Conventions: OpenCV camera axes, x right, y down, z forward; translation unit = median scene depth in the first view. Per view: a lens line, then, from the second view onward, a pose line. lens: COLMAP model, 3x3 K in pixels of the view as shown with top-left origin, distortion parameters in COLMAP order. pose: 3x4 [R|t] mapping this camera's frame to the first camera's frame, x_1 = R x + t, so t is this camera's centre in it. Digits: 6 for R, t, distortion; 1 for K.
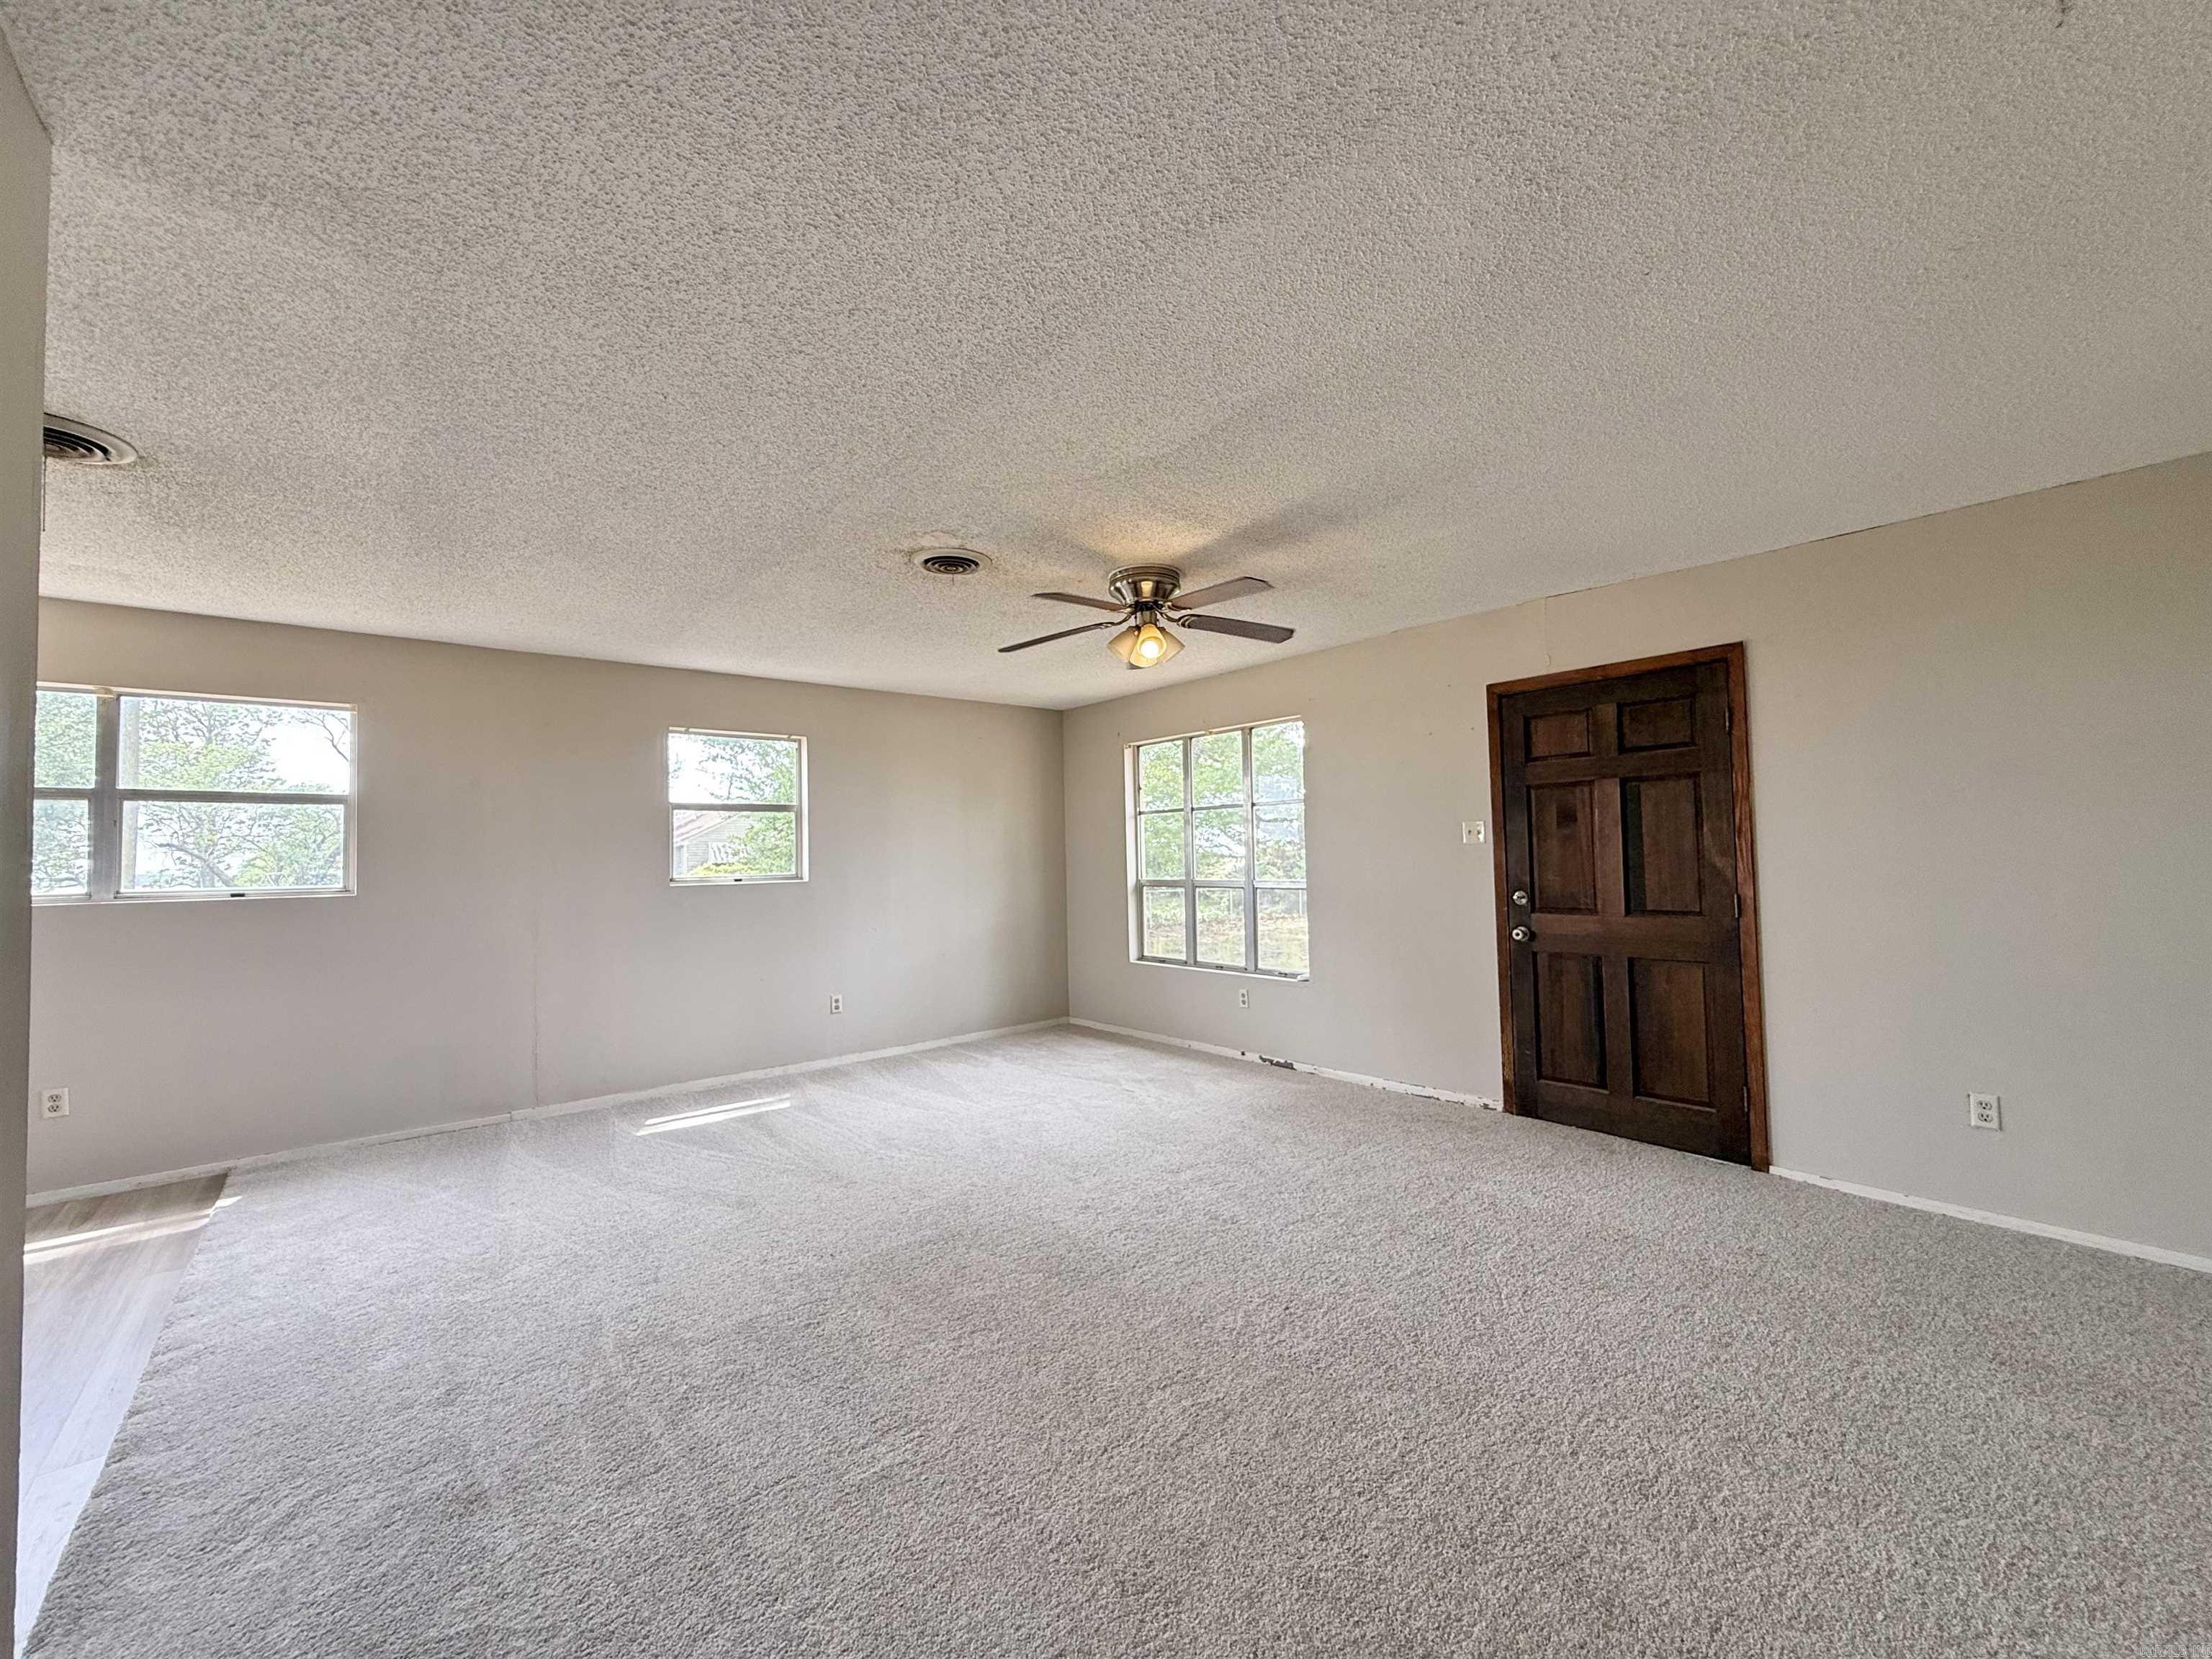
lens RADIAL K [[886.8, 0, 1106.0], [0, 886.8, 829.5], [0, 0, 1]] dist [0.001583, 0.000472]
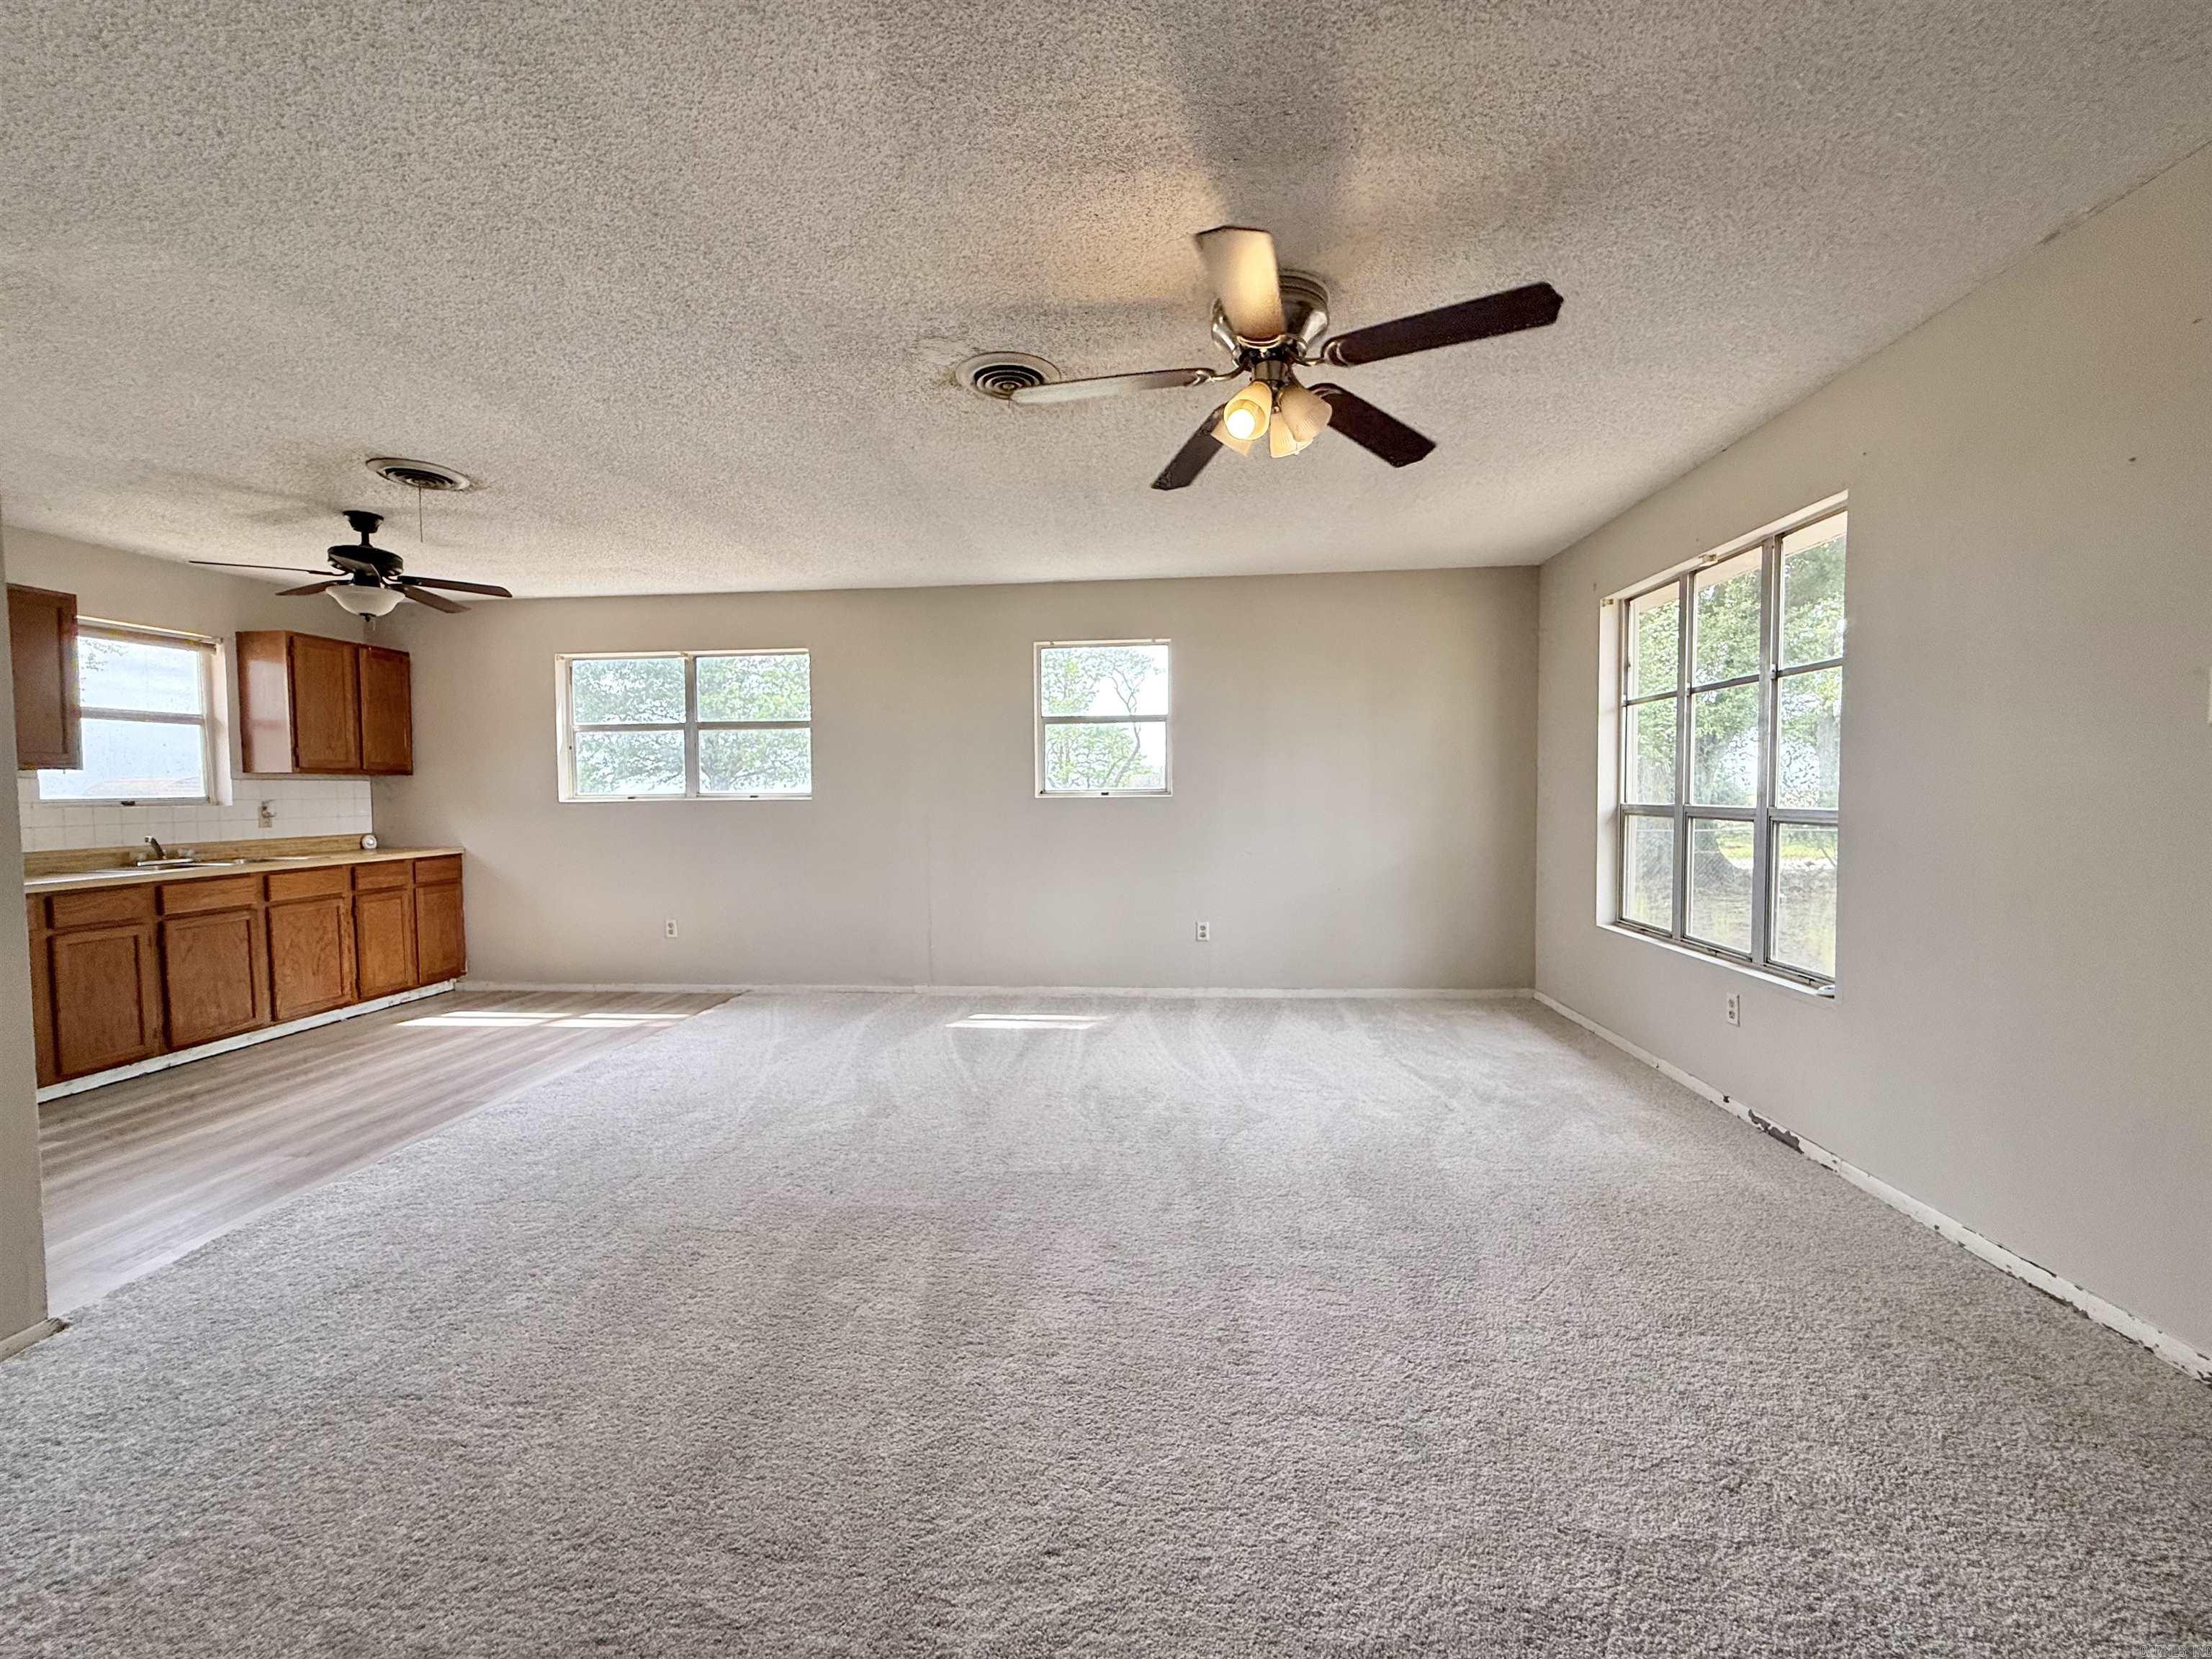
lens RADIAL K [[886.8, 0, 1106.0], [0, 886.8, 829.5], [0, 0, 1]] dist [0.001583, 0.000472]
pose [[0.703076, 0.042979, -0.709815, 0.322713], [0.018240, 0.996753, 0.078420, 0.022504], [0.710881, -0.068083, 0.700009, 0.353662]]
